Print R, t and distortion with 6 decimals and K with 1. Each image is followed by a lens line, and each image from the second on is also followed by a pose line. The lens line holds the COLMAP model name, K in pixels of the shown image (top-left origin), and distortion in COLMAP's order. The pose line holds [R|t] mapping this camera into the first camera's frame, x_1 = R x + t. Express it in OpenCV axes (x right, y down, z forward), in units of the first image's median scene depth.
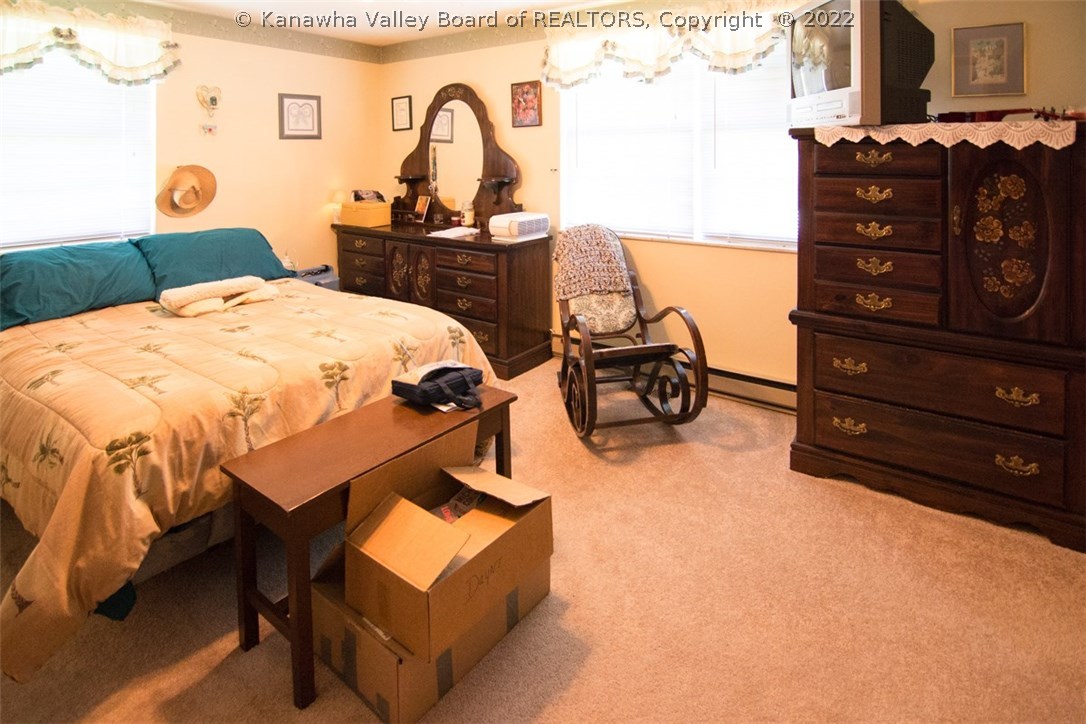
lens RADIAL K [[553.4, 0, 543.0], [0, 553.4, 362.0], [0, 0, 1]] dist [0.002370, 0.000625]
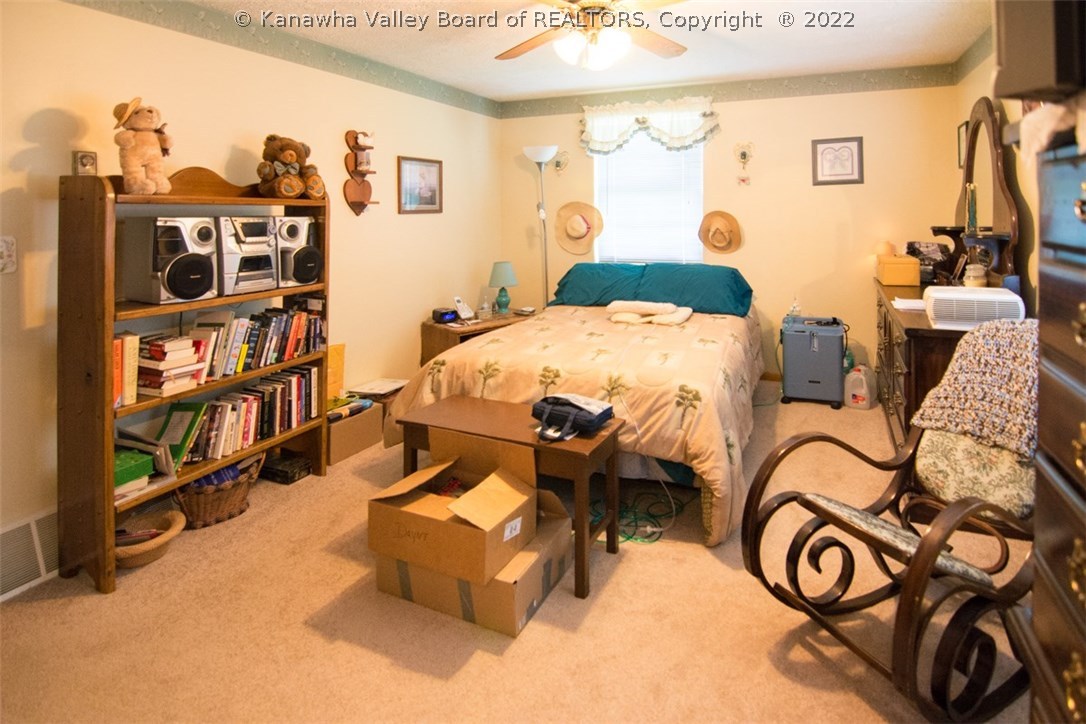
lens RADIAL K [[526.2, 0, 543.1], [0, 526.2, 377.1], [0, 0, 1]] dist [0.031609, 0.000160]
pose [[0.252026, 0.302408, -0.919256, 0.476213], [-0.338119, 0.917568, 0.209153, -0.147789], [0.906729, 0.258106, 0.333501, 0.397409]]
